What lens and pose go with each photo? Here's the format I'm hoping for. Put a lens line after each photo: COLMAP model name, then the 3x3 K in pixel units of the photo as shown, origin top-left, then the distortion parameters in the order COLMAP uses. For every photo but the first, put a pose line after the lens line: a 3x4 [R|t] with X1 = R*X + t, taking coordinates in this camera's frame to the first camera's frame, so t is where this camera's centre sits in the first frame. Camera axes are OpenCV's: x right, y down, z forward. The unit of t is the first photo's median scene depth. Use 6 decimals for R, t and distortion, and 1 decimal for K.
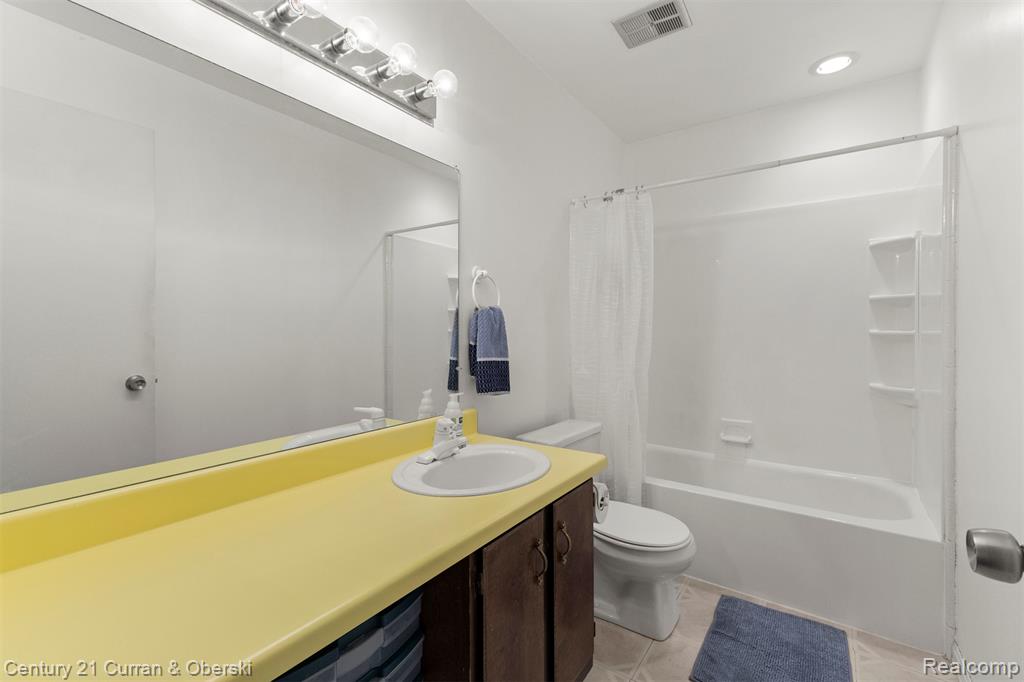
lens RADIAL K [[443.4, 0, 512.0], [0, 443.4, 341.0], [0, 0, 1]] dist [-0.000961, 0.000089]
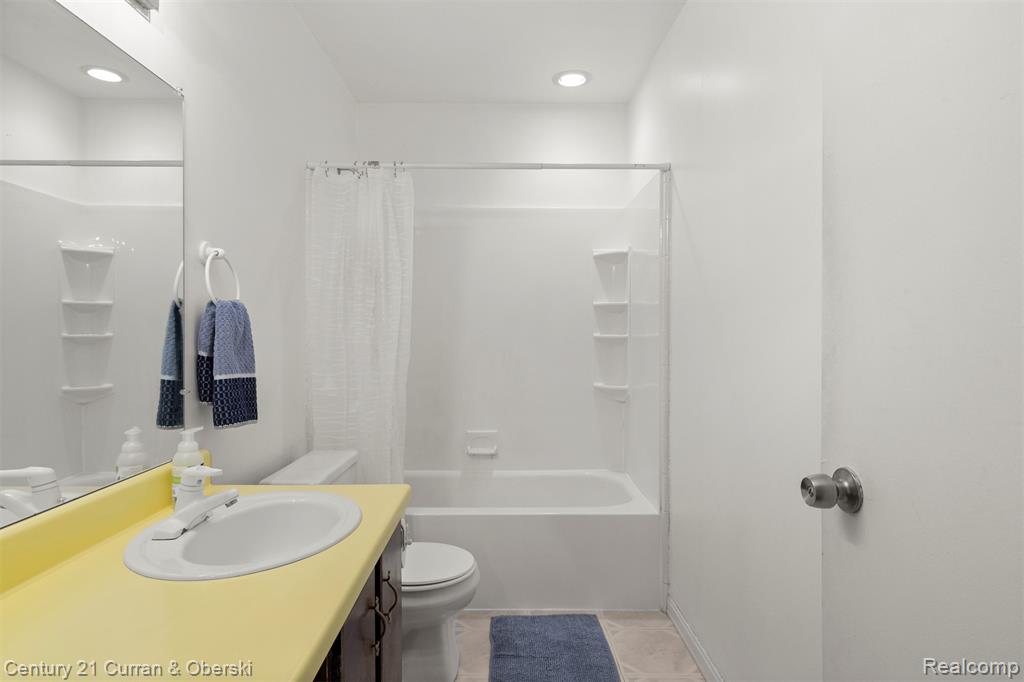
lens RADIAL K [[556.6, 0, 510.6], [0, 556.6, 350.6], [0, 0, 1]] dist [-0.003954, -0.000691]
pose [[0.810459, -0.018072, 0.585517, -0.195396], [0.014251, 0.999836, 0.011134, -0.002634], [-0.585623, -0.000680, 0.810584, 0.029671]]
